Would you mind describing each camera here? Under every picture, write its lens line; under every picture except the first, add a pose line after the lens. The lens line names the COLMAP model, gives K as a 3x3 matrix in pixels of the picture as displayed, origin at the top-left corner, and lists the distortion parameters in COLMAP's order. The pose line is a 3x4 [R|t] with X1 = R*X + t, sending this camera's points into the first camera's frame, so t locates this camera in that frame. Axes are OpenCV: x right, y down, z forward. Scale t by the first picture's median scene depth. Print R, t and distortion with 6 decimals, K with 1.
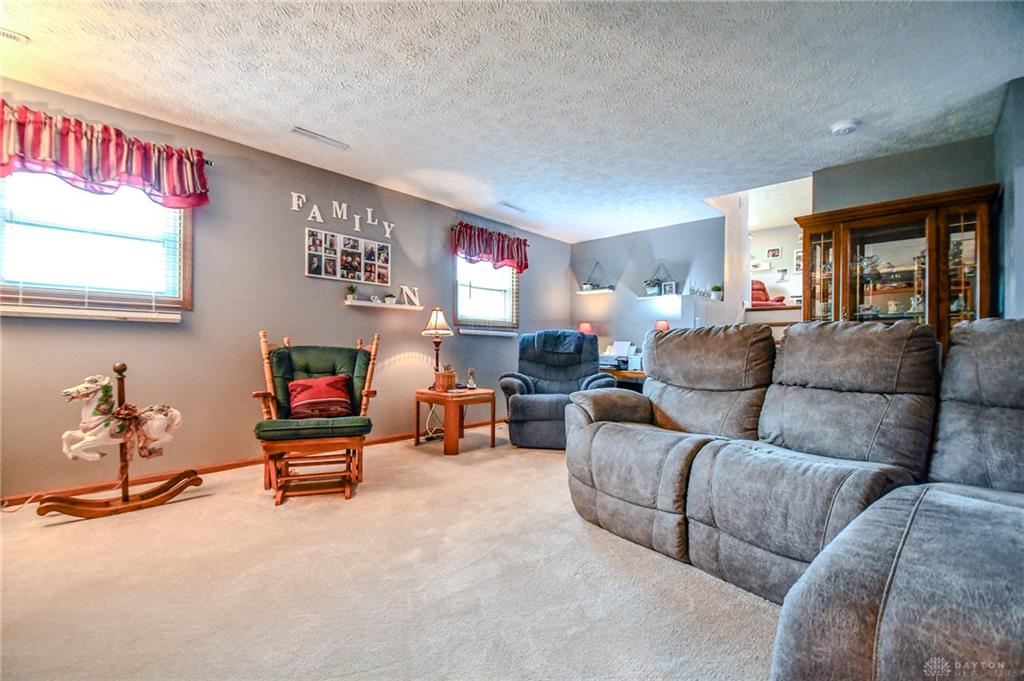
lens RADIAL K [[465.3, 0, 495.7], [0, 465.3, 349.1], [0, 0, 1]] dist [0.019891, -0.025563]
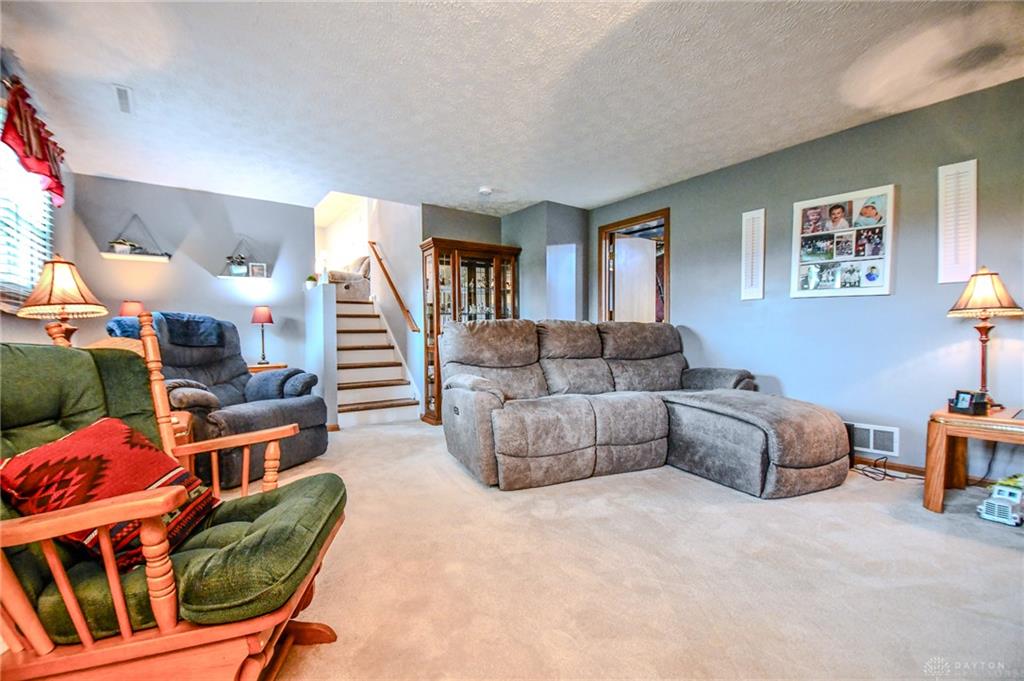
lens RADIAL K [[465.3, 0, 495.7], [0, 465.3, 349.1], [0, 0, 1]] dist [0.019891, -0.025563]
pose [[0.153695, -0.034909, 0.987502, -0.481469], [0.011093, 0.999374, 0.033602, -0.005936], [-0.988056, 0.005790, 0.153986, 0.458852]]
